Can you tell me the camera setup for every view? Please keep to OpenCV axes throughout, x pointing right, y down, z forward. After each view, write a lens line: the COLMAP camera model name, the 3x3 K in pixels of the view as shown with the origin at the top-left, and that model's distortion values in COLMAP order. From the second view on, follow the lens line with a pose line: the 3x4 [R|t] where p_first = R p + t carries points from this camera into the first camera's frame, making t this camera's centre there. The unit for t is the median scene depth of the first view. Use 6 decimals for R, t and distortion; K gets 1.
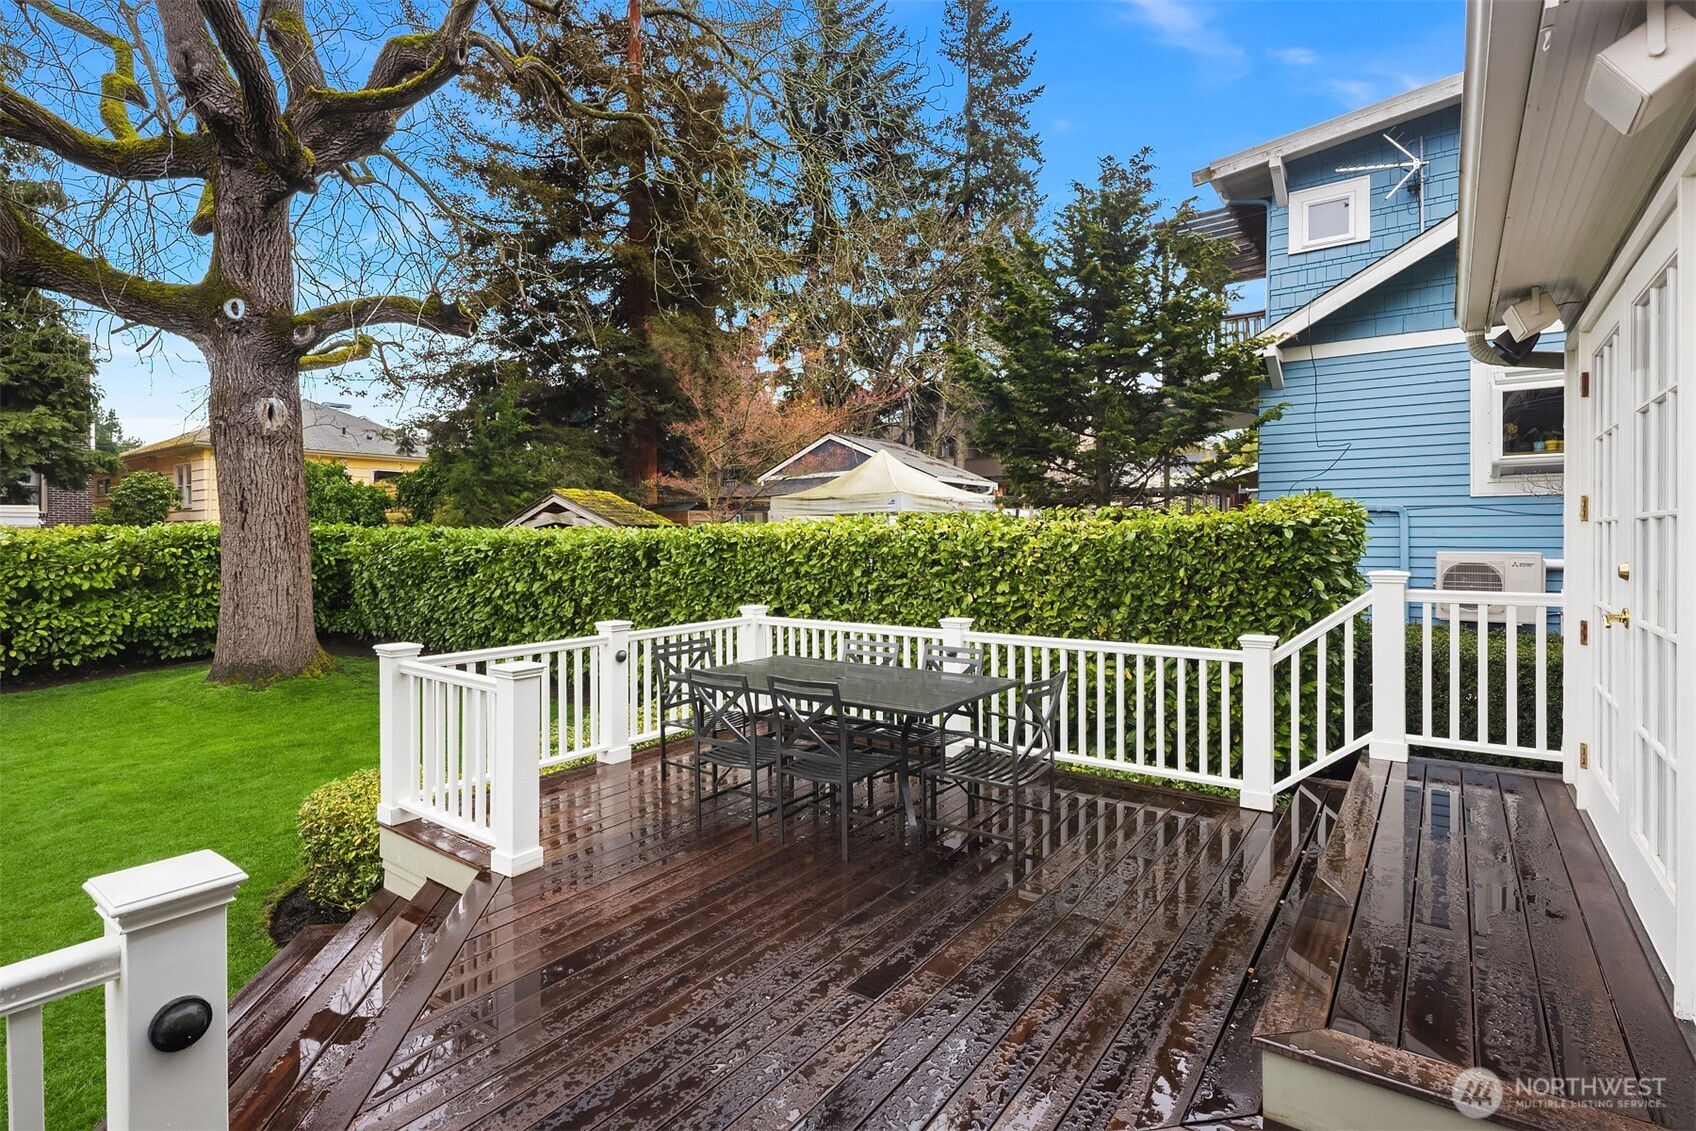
lens RADIAL K [[819.5, 0, 846.7], [0, 819.5, 550.6], [0, 0, 1]] dist [0.002572, 0.000492]
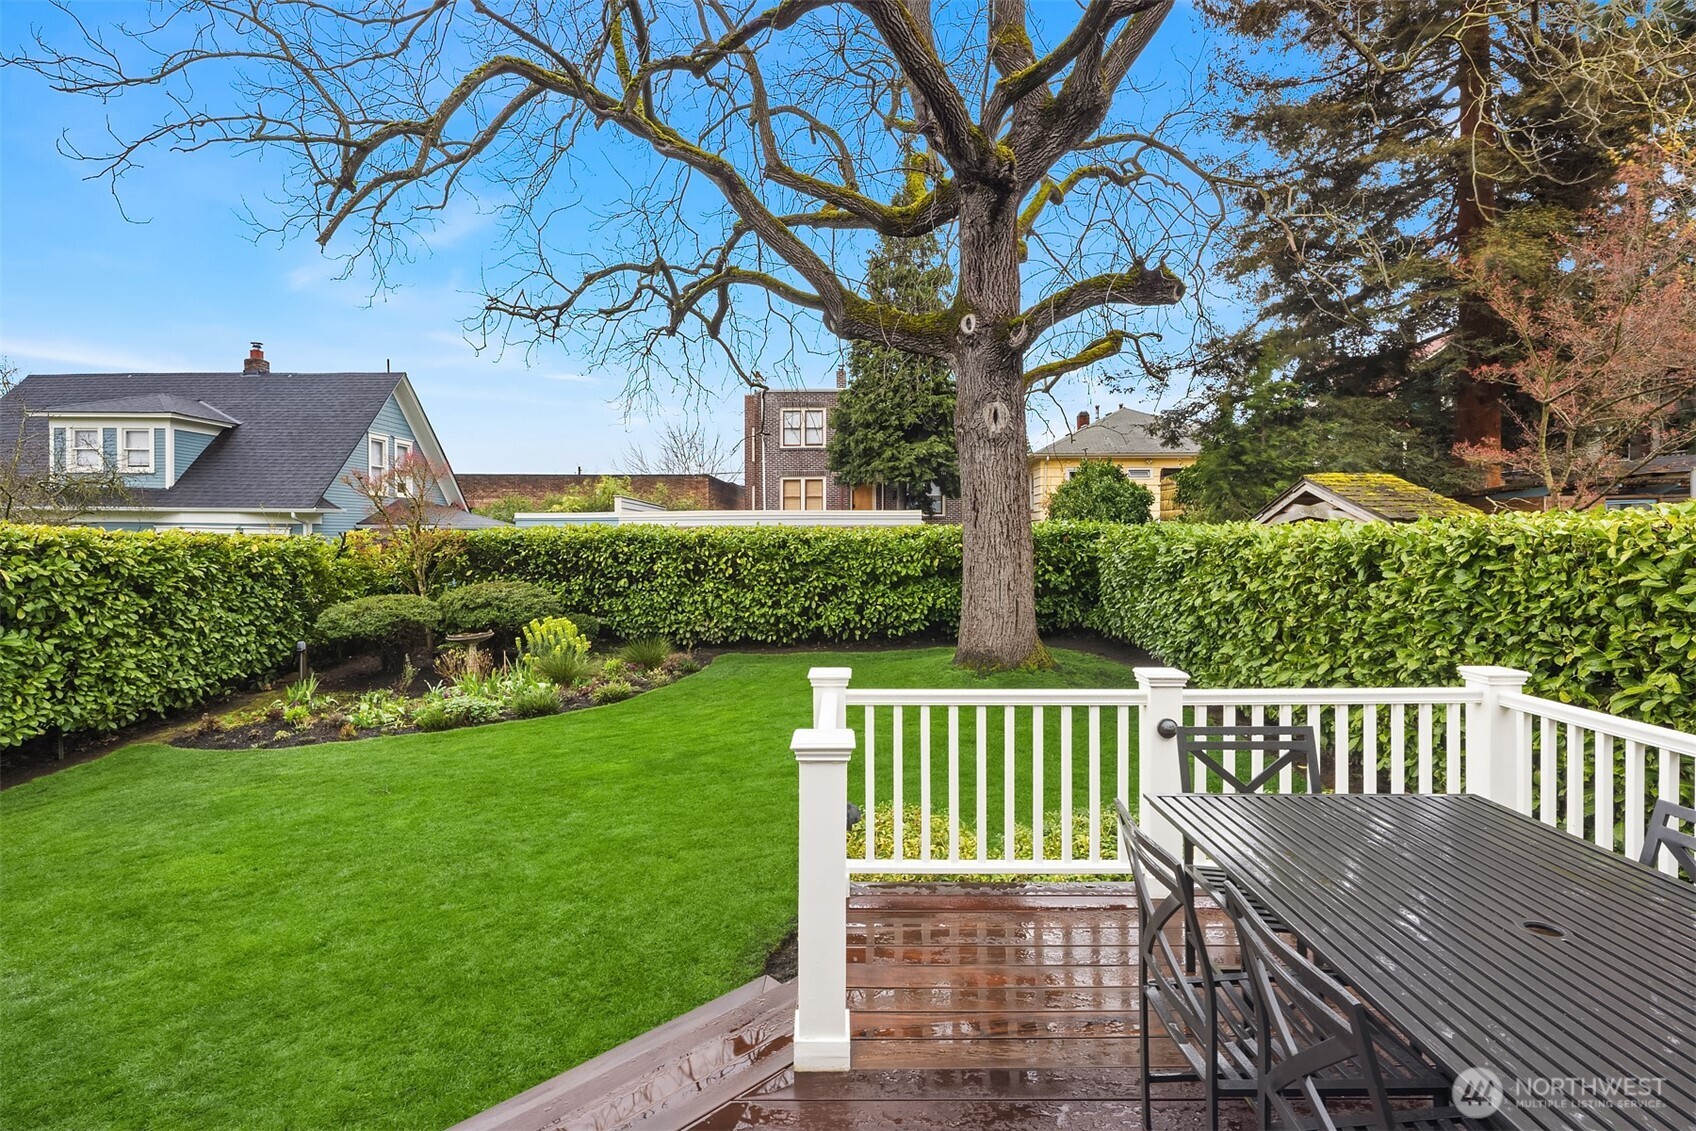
lens RADIAL K [[819.5, 0, 844.0], [0, 819.5, 549.3], [0, 0, 1]] dist [0.002572, 0.000492]
pose [[0.581162, 0.016345, -0.813624, 0.042896], [-0.014920, 0.999844, 0.009428, -0.004311], [0.813651, 0.006660, 0.581315, 0.224928]]
